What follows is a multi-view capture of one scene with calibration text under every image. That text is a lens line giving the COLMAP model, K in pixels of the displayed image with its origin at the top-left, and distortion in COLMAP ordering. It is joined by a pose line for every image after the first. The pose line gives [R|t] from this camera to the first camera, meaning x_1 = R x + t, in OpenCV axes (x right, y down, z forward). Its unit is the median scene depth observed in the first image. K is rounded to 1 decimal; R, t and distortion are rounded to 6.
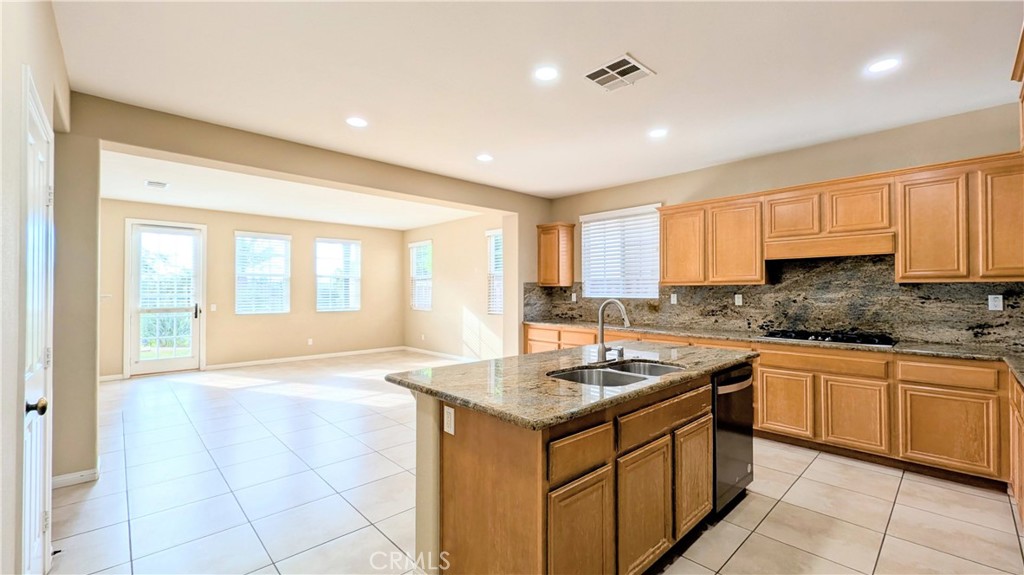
lens RADIAL K [[420.1, 0, 528.3], [0, 420.1, 288.7], [0, 0, 1]] dist [0.002635, 0.000880]
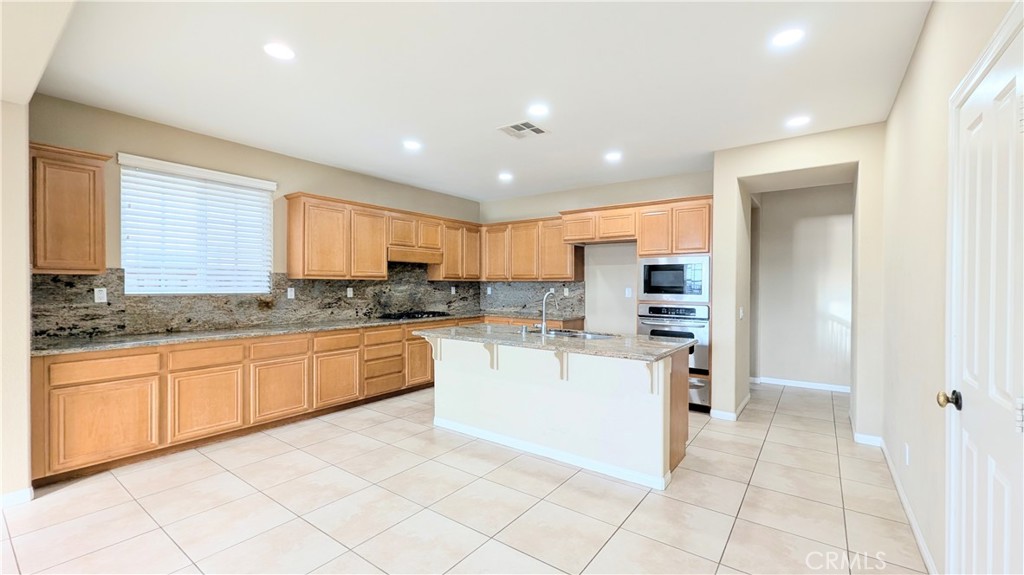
lens RADIAL K [[420.1, 0, 517.7], [0, 420.1, 289.0], [0, 0, 1]] dist [0.002635, 0.000880]
pose [[-0.161246, -0.006286, 0.986894, -0.648019], [-0.005940, 0.999968, 0.005399, 0.007710], [-0.986896, -0.004991, -0.161278, 0.680602]]
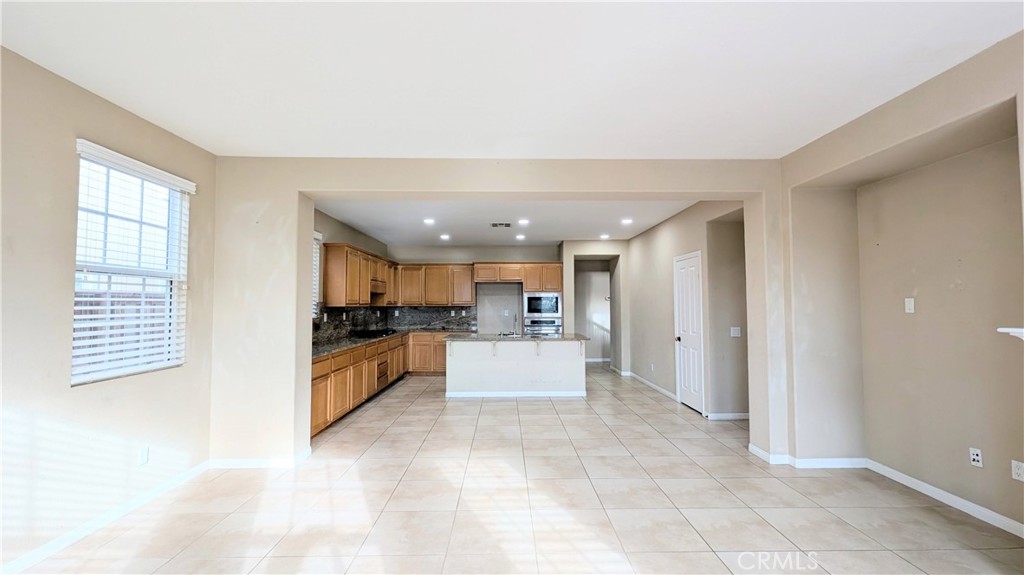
lens RADIAL K [[420.1, 0, 516.0], [0, 420.1, 288.3], [0, 0, 1]] dist [0.002635, 0.000880]
pose [[-0.728850, 0.034660, 0.683796, -0.886787], [0.004579, 0.998942, -0.045754, -0.001089], [-0.684659, -0.030216, -0.728237, 1.540387]]
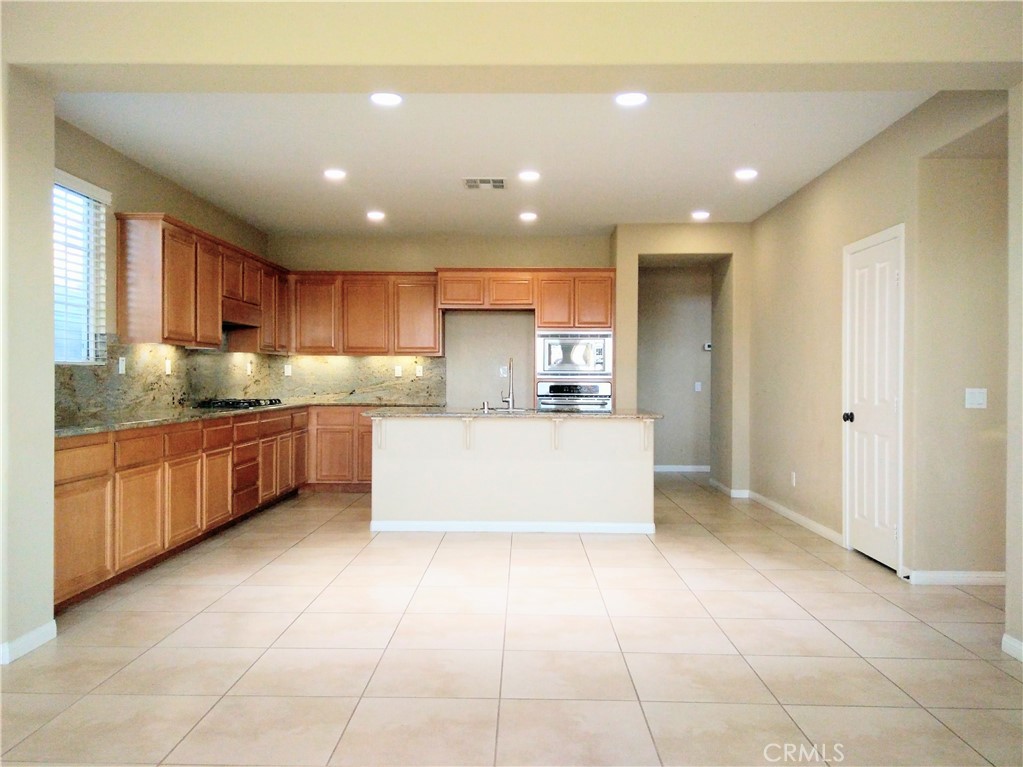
lens RADIAL K [[781.0, 0, 513.1], [0, 781.0, 377.4], [0, 0, 1]] dist [0.033955, -0.011223]
pose [[-0.701580, 0.001771, 0.712588, -0.838613], [-0.003687, 0.999975, -0.006116, 0.046689], [-0.712581, -0.006918, -0.701556, 1.418328]]
